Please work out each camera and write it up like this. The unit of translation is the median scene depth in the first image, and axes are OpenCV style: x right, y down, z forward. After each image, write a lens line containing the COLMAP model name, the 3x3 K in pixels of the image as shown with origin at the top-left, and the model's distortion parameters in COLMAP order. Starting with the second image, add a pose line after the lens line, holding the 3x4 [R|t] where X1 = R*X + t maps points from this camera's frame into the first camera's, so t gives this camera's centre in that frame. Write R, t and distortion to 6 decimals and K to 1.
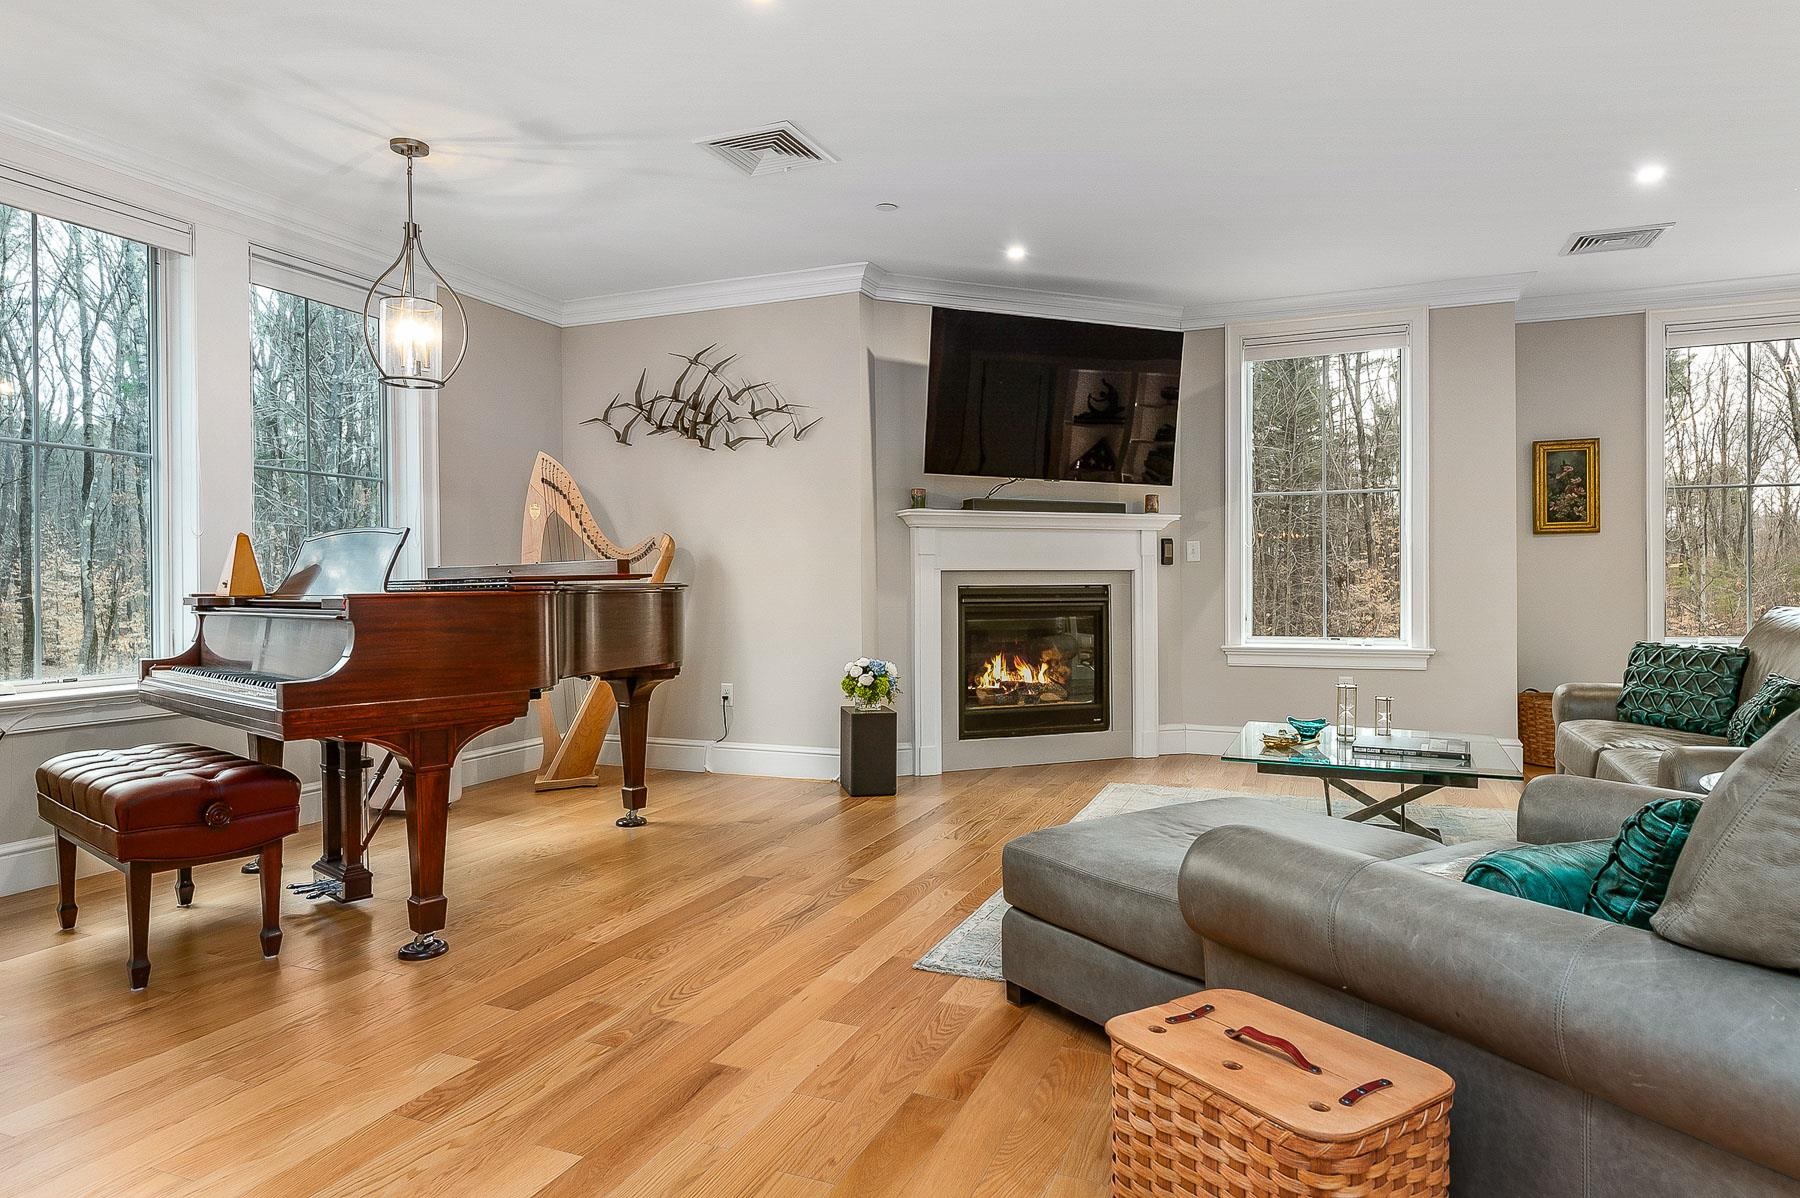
lens RADIAL K [[1071.1, 0, 903.3], [0, 1071.1, 585.6], [0, 0, 1]] dist [0.014392, -0.001533]
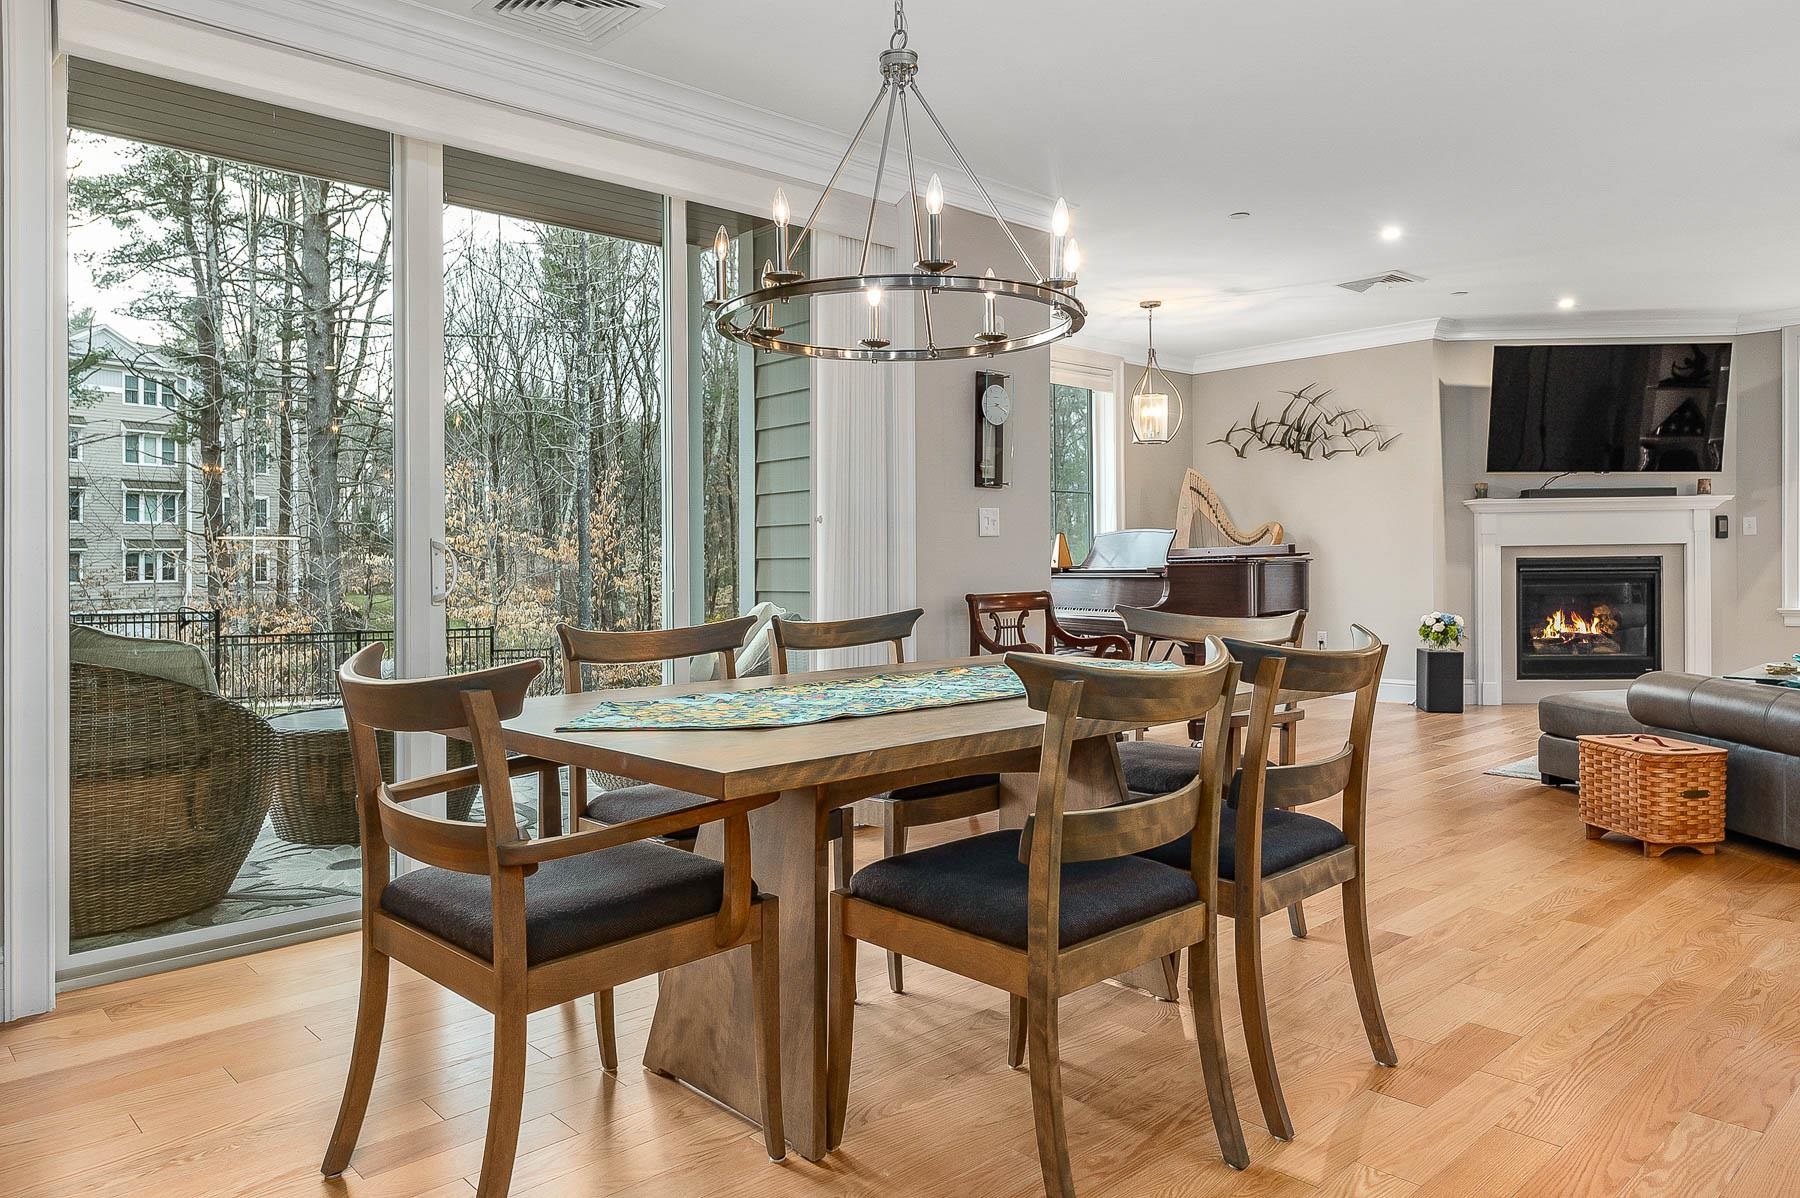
lens RADIAL K [[1180.9, 0, 894.9], [0, 1180.9, 584.7], [0, 0, 1]] dist [0.031104, -0.031977]
pose [[0.906158, 0.000683, -0.422940, -0.021140], [0.007532, 0.999814, 0.017752, 0.001145], [0.422873, -0.019271, 0.905984, -0.604457]]
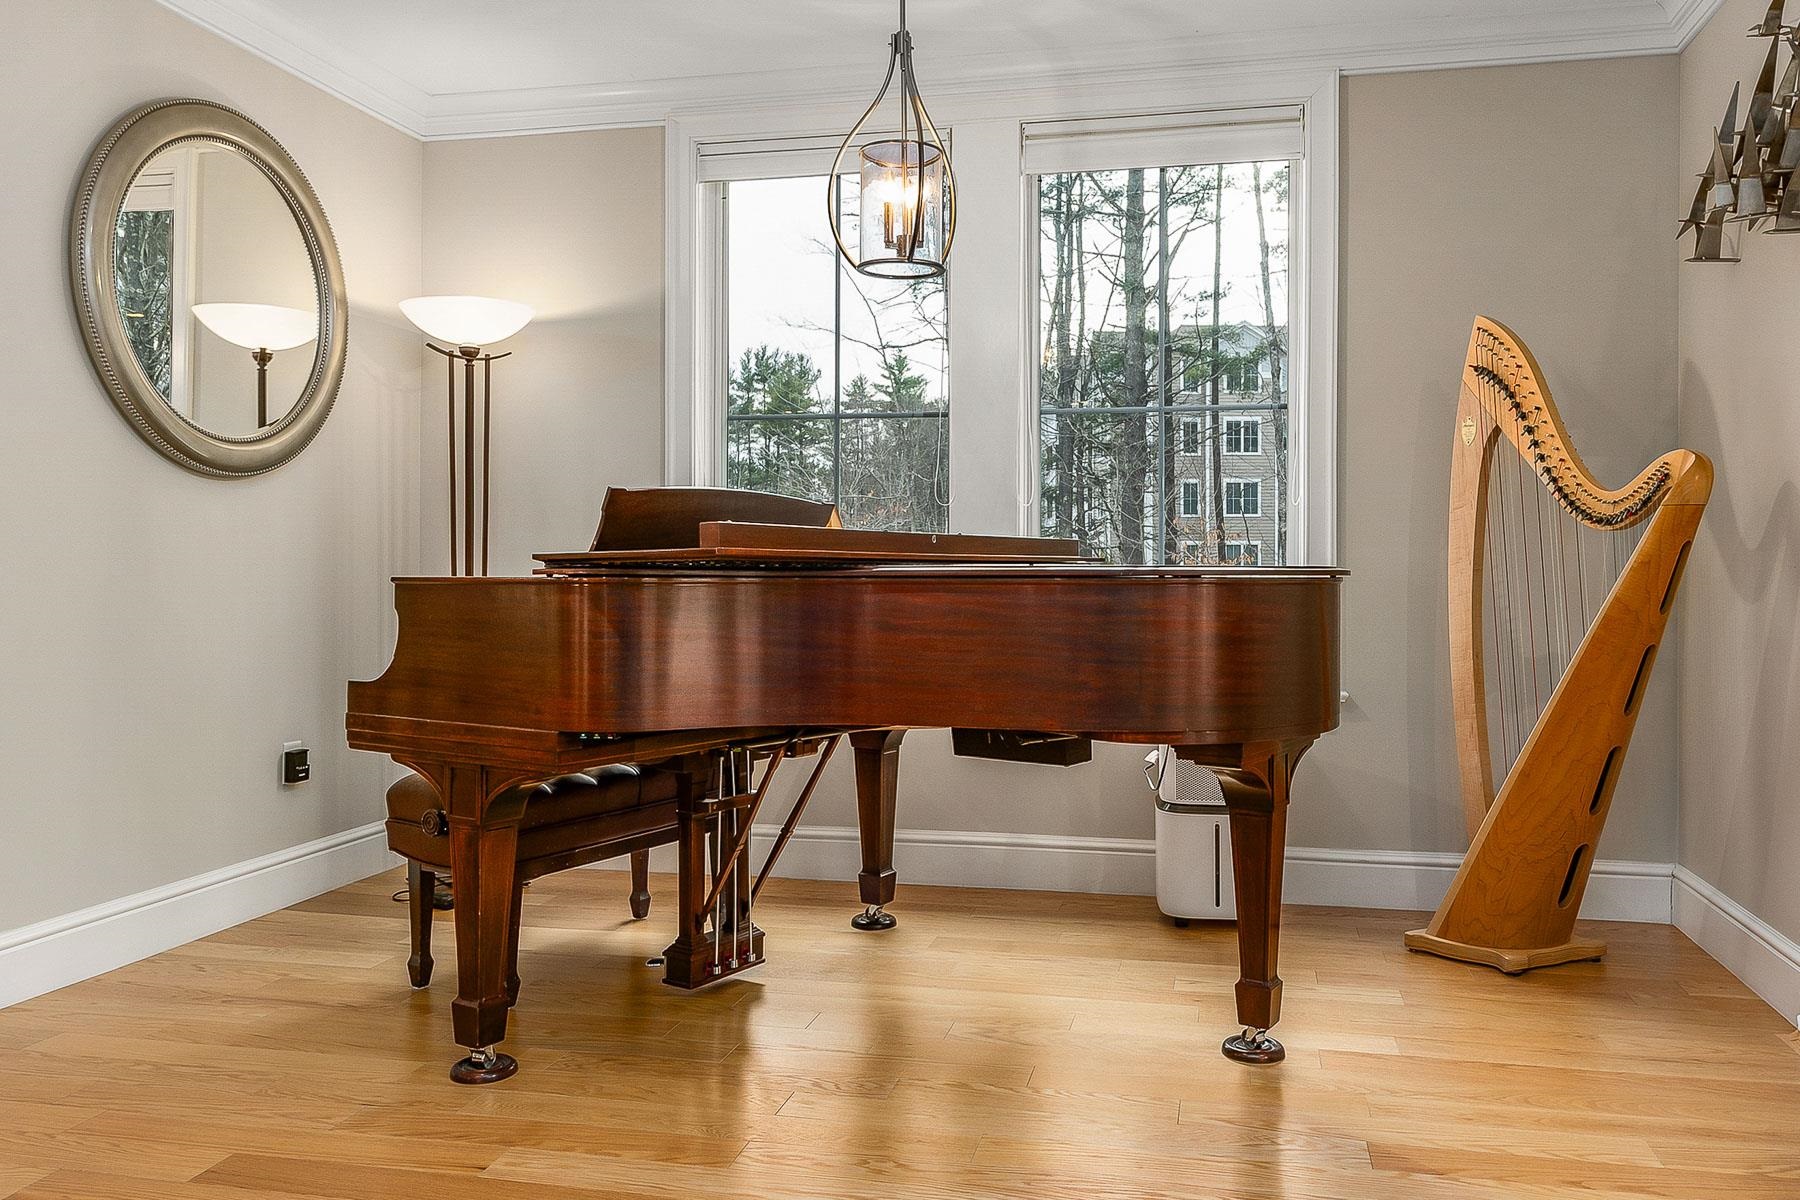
lens RADIAL K [[1361.7, 0, 943.2], [0, 1361.7, 558.6], [0, 0, 1]] dist [0.014595, -0.001060]
pose [[0.175624, 0.001874, -0.984456, 0.272844], [-0.003543, 0.999993, 0.001272, -0.004358], [0.984451, 0.003264, 0.175629, 0.603034]]
